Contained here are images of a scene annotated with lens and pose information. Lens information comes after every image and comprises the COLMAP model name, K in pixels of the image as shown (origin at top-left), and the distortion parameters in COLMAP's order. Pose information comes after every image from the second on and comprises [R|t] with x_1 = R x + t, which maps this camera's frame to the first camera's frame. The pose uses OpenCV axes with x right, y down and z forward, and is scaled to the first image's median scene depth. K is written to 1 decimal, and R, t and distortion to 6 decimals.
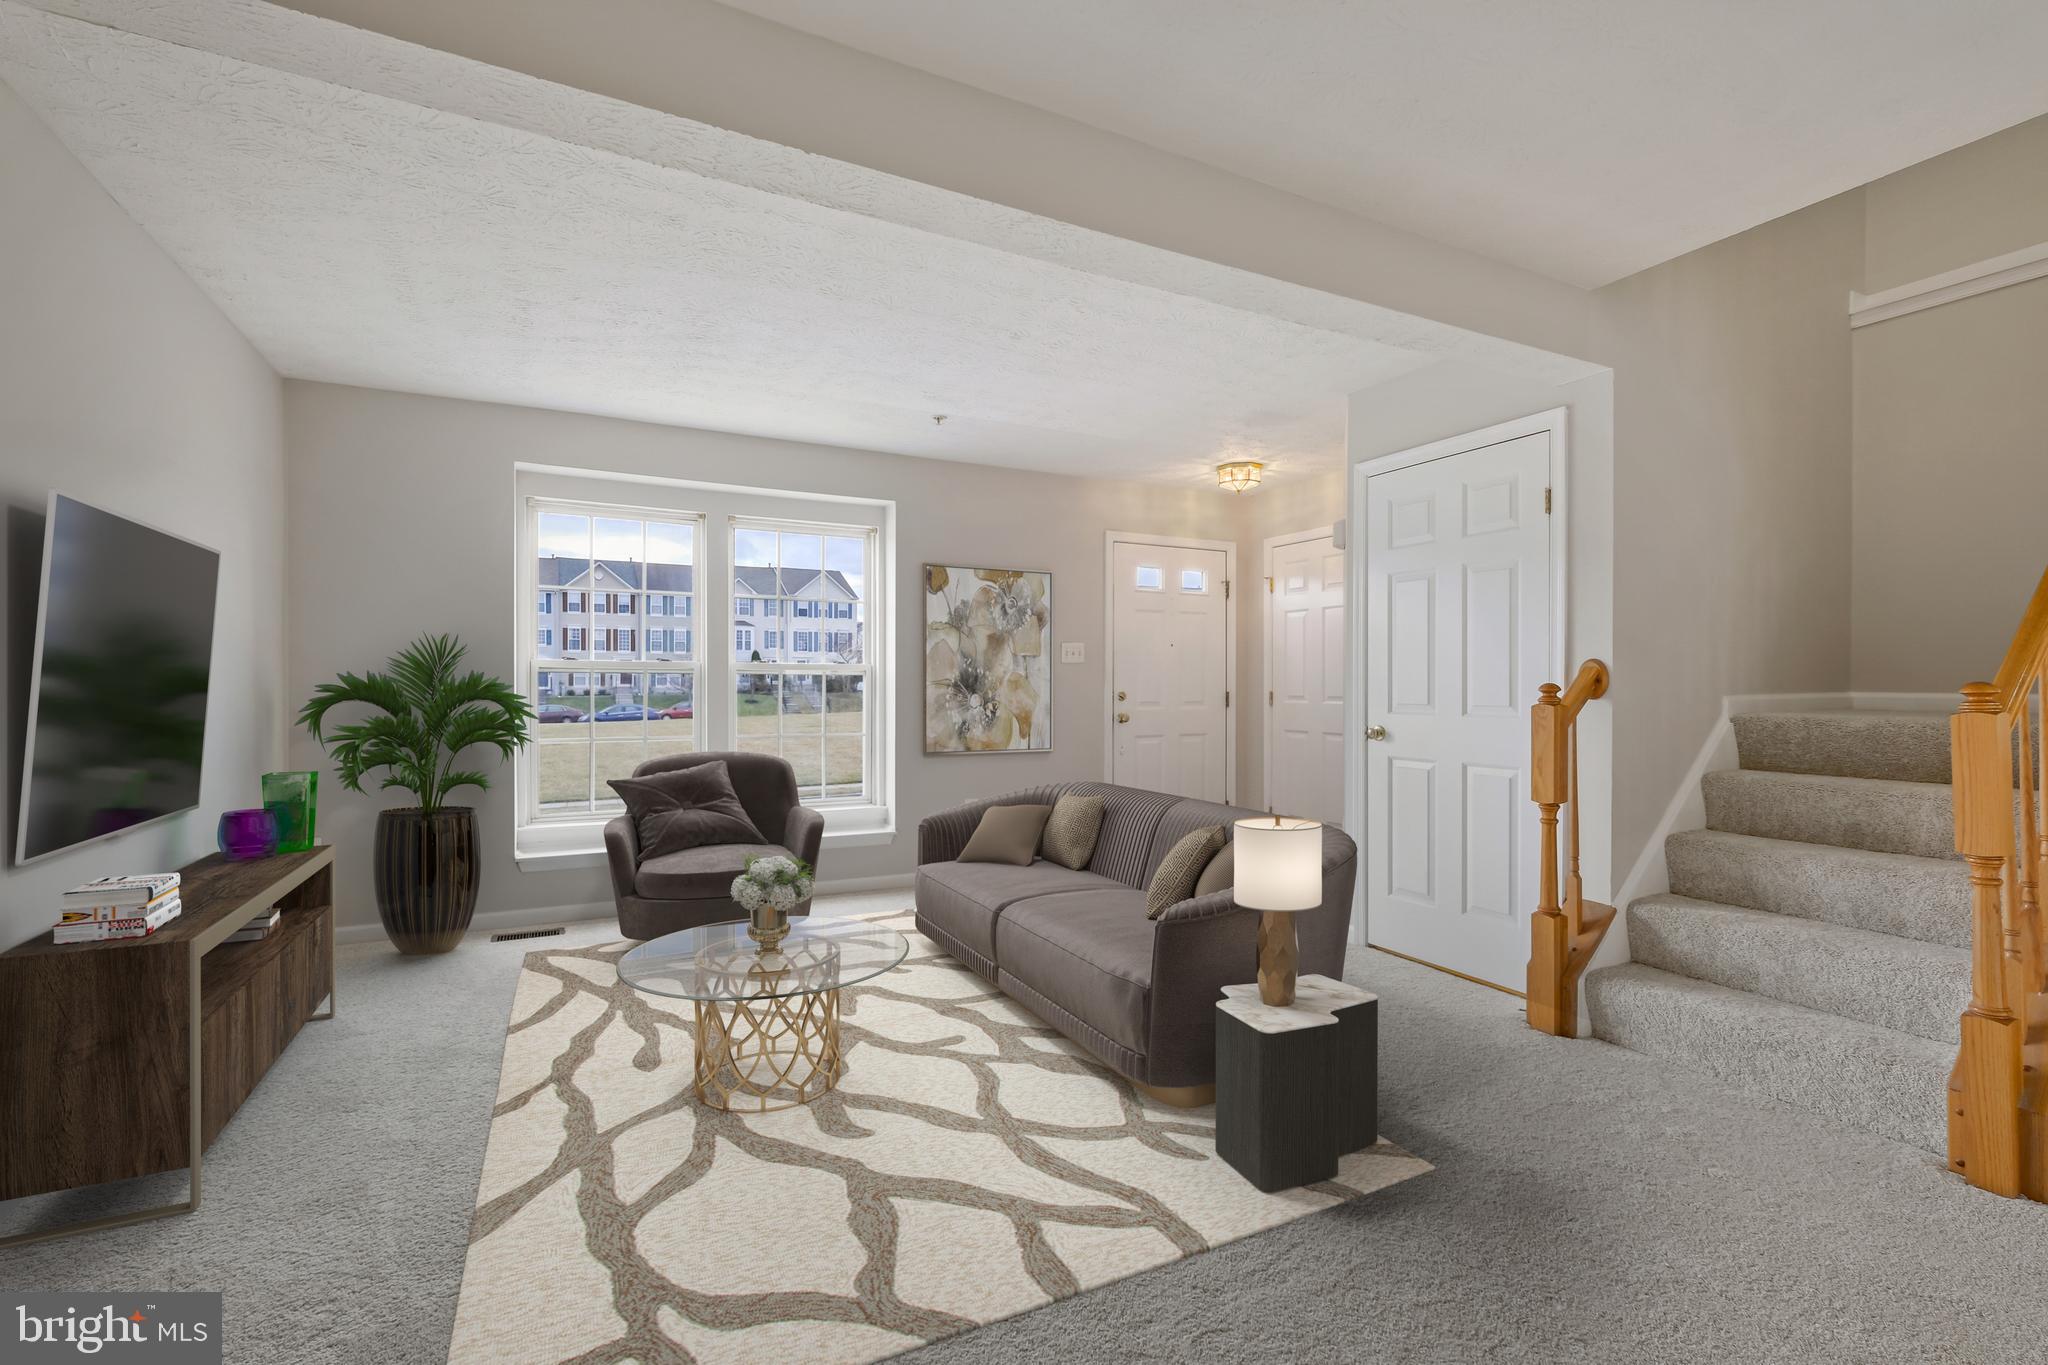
lens RADIAL K [[906.0, 0, 1027.2], [0, 906.0, 684.9], [0, 0, 1]] dist [0.001307, -0.001775]
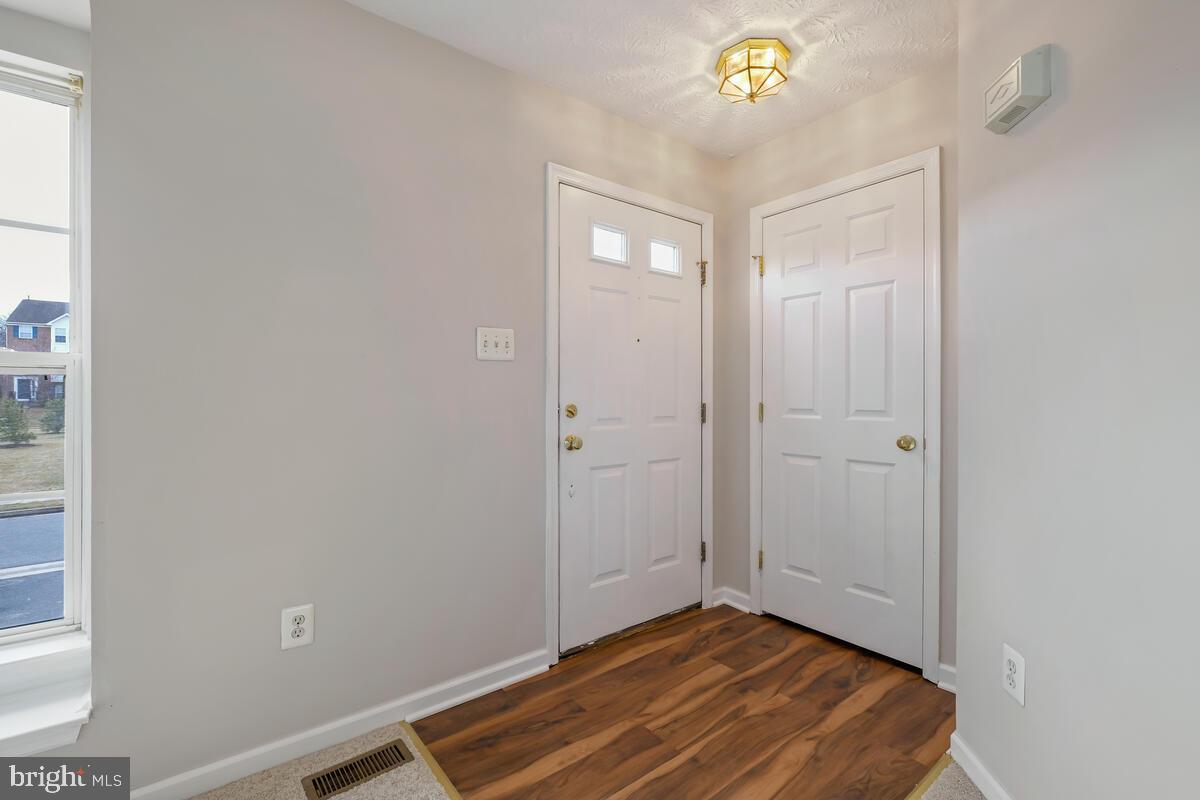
lens RADIAL K [[530.8, 0, 604.9], [0, 530.8, 401.1], [0, 0, 1]] dist [0.001307, -0.001775]
pose [[0.982167, -0.003766, 0.187971, 0.052904], [0.002939, 0.999985, 0.004676, 0.003172], [-0.187985, -0.004040, 0.982164, 0.590769]]
